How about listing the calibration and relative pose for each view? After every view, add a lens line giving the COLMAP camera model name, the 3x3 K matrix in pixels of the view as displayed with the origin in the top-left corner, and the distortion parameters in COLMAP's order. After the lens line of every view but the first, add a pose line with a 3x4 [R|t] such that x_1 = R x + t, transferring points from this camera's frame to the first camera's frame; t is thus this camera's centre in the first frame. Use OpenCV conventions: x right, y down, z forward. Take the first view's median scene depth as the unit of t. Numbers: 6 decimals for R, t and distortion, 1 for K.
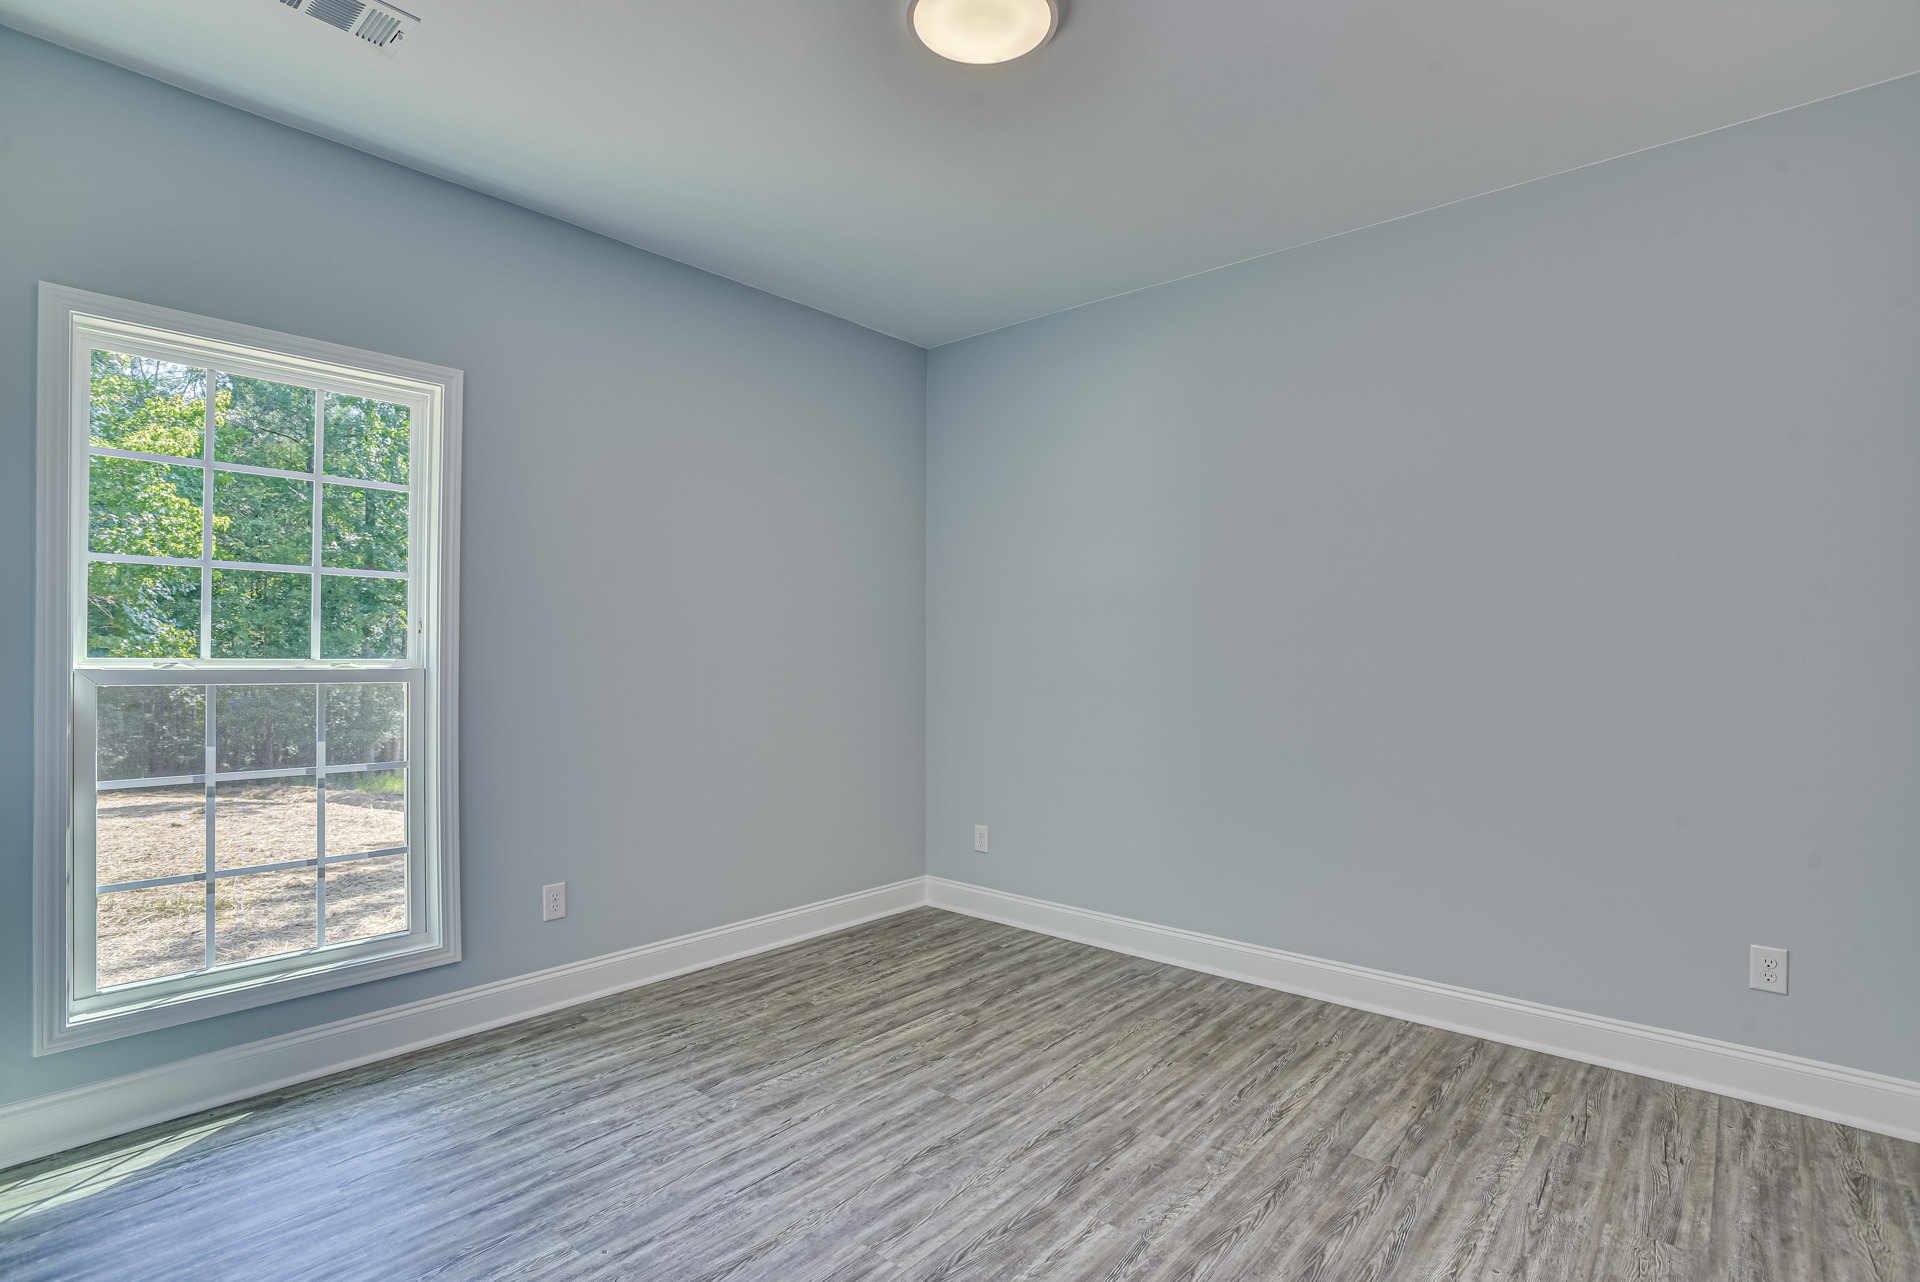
lens RADIAL K [[921.1, 0, 957.7], [0, 921.1, 639.0], [0, 0, 1]] dist [-0.052108, 0.017721]
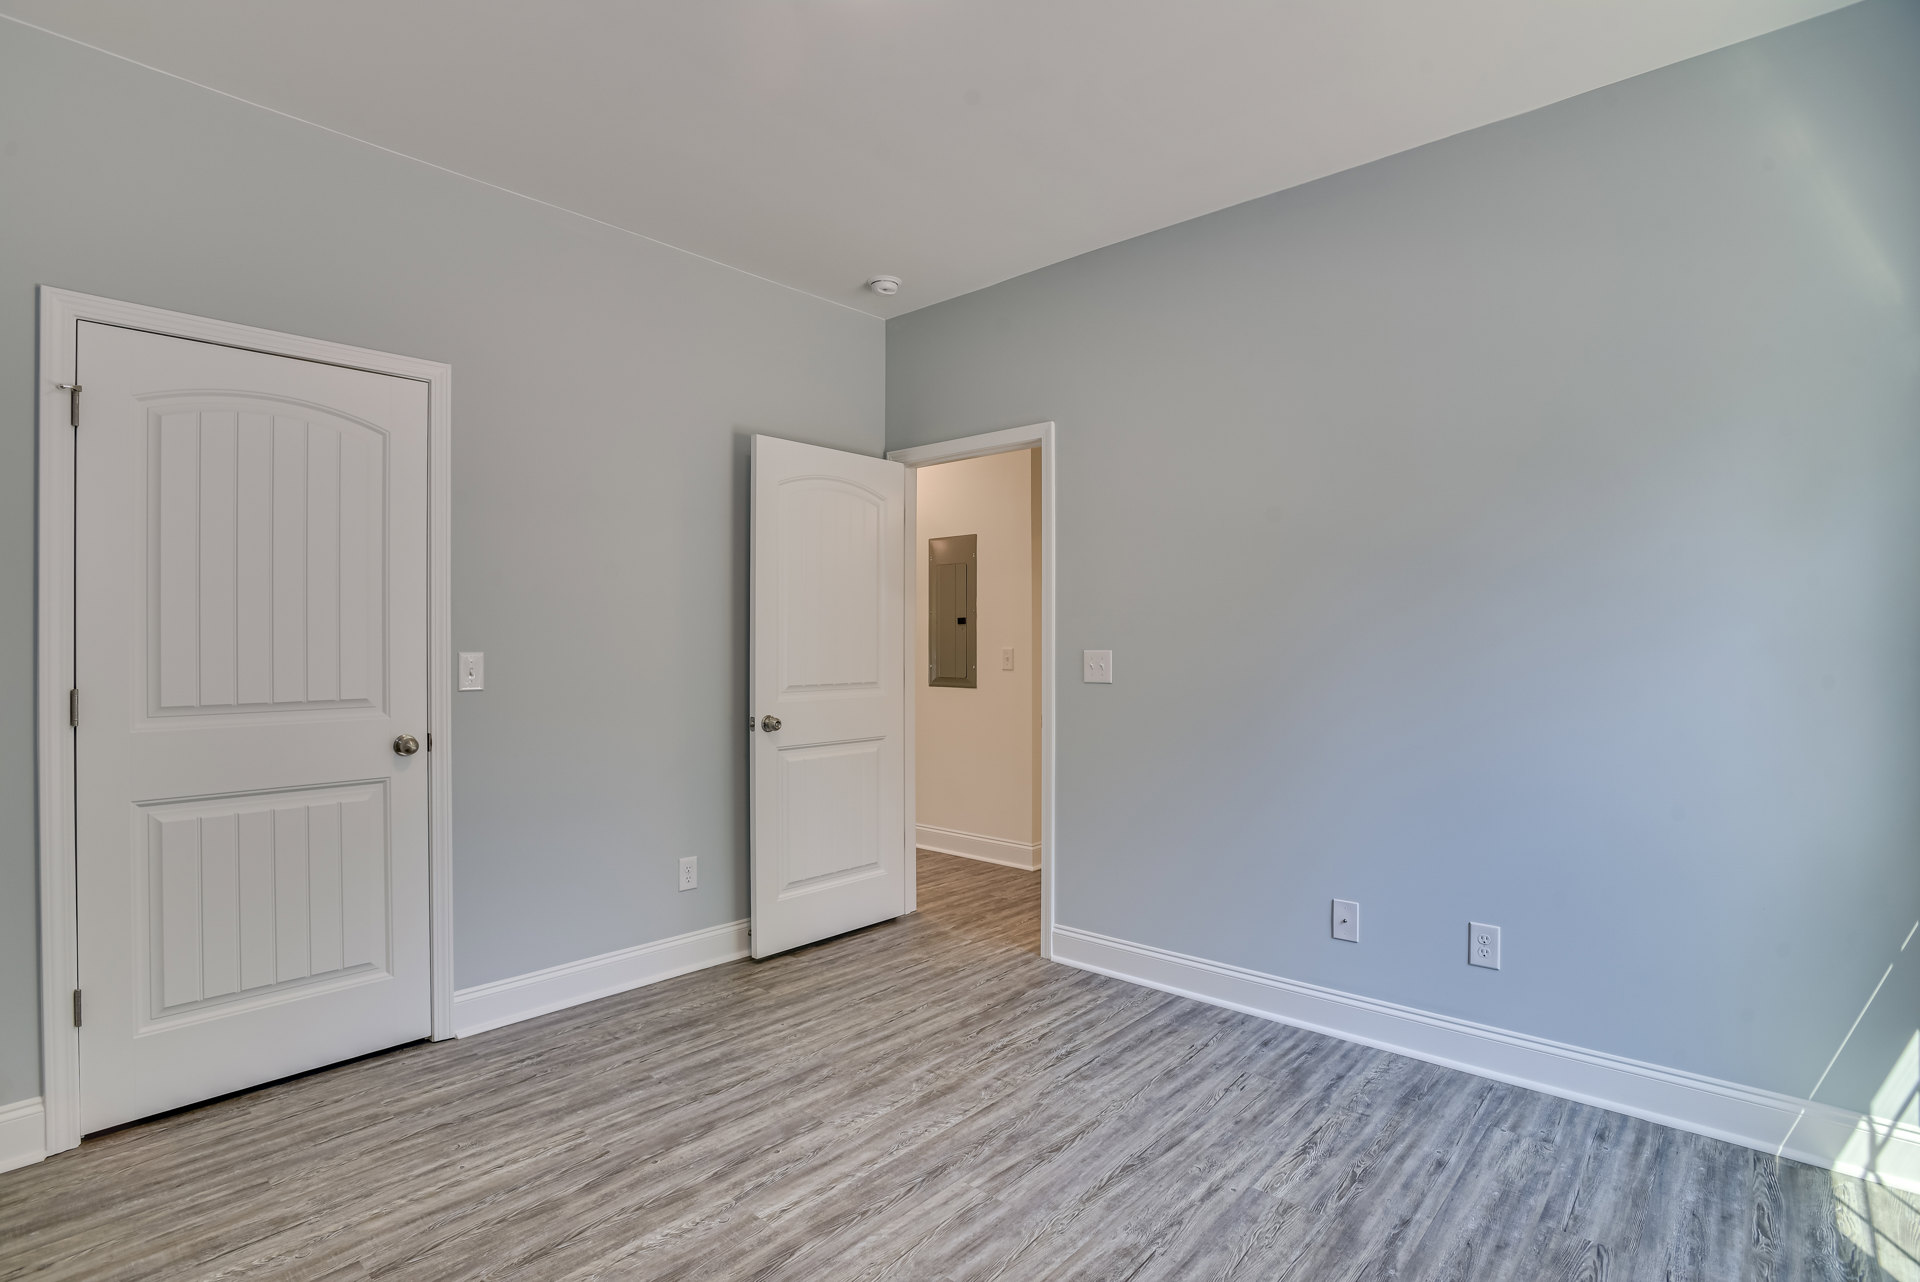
lens RADIAL K [[920.7, 0, 960.0], [0, 920.7, 641.0], [0, 0, 1]] dist [-0.056519, -0.000225]
pose [[-0.999950, -0.000461, 0.009956, -0.064611], [-0.000597, 0.999905, -0.013746, 0.023696], [-0.009949, -0.013751, -0.999856, 2.002923]]
